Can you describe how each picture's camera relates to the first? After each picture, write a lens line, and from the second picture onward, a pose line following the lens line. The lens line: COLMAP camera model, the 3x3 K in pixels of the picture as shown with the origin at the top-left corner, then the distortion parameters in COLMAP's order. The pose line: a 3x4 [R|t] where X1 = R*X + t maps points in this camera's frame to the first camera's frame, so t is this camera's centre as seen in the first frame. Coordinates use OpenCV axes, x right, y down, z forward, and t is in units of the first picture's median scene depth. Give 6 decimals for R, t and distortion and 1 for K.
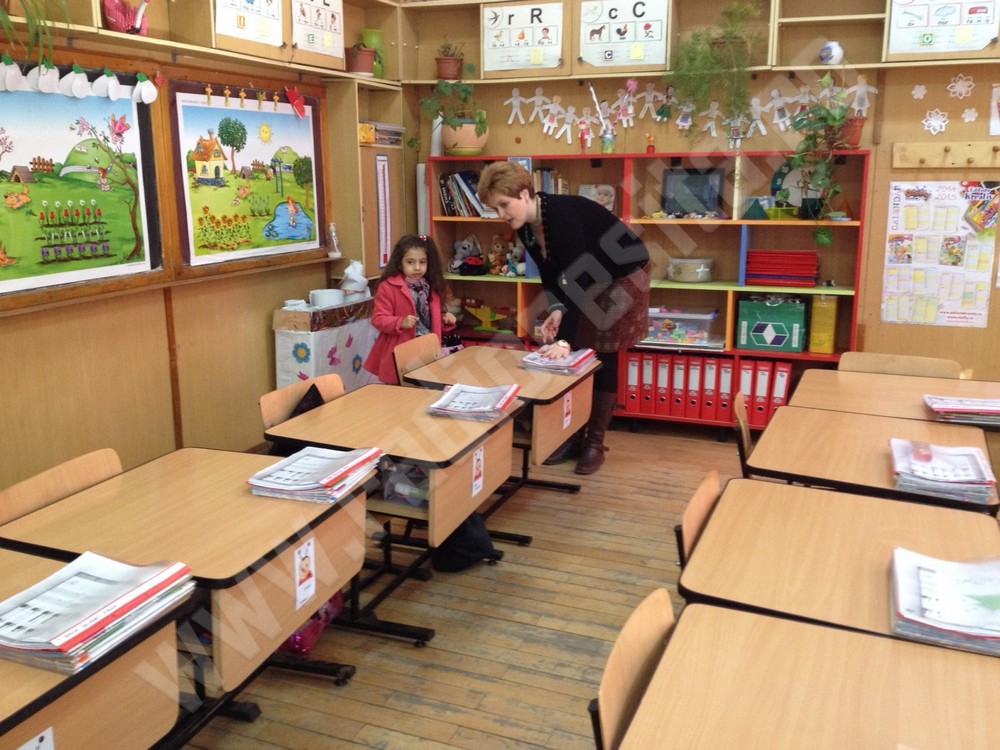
lens RADIAL K [[921.3, 0, 477.8], [0, 921.3, 373.2], [0, 0, 1]] dist [0.150435, -0.403694]
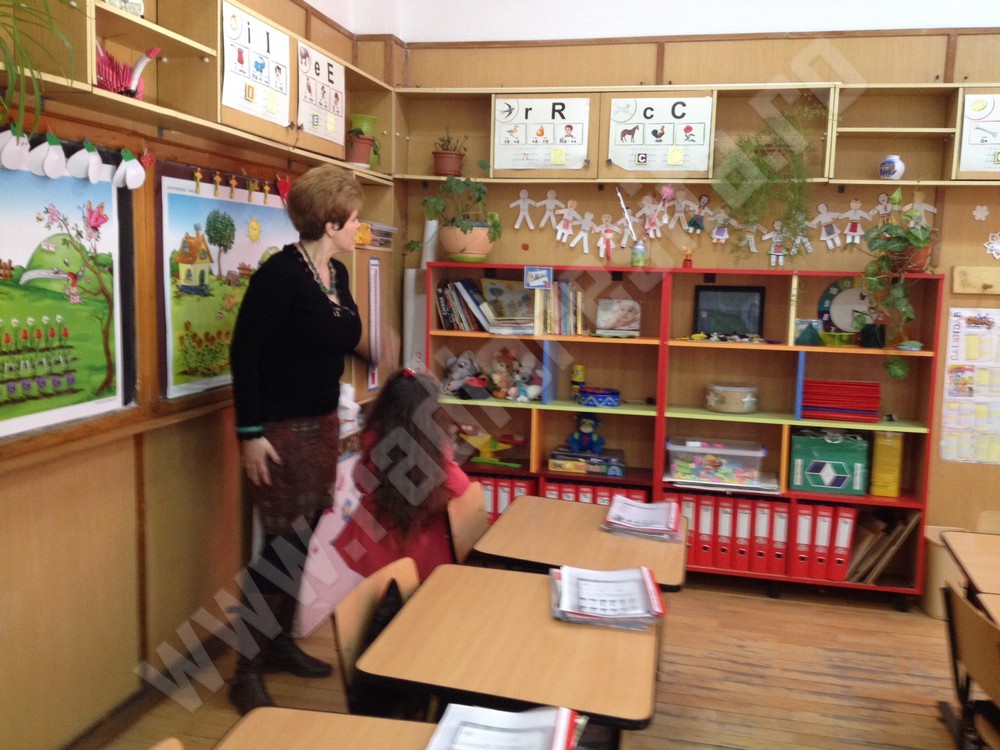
lens RADIAL K [[933.3, 0, 500.0], [0, 933.3, 375.0], [0, 0, 1]] dist [0.194879, -0.544416]
pose [[0.985606, 0.012791, 0.168572, -0.148067], [0.003905, 0.995145, -0.098341, -0.049367], [-0.169011, 0.097584, 0.980771, 0.166909]]
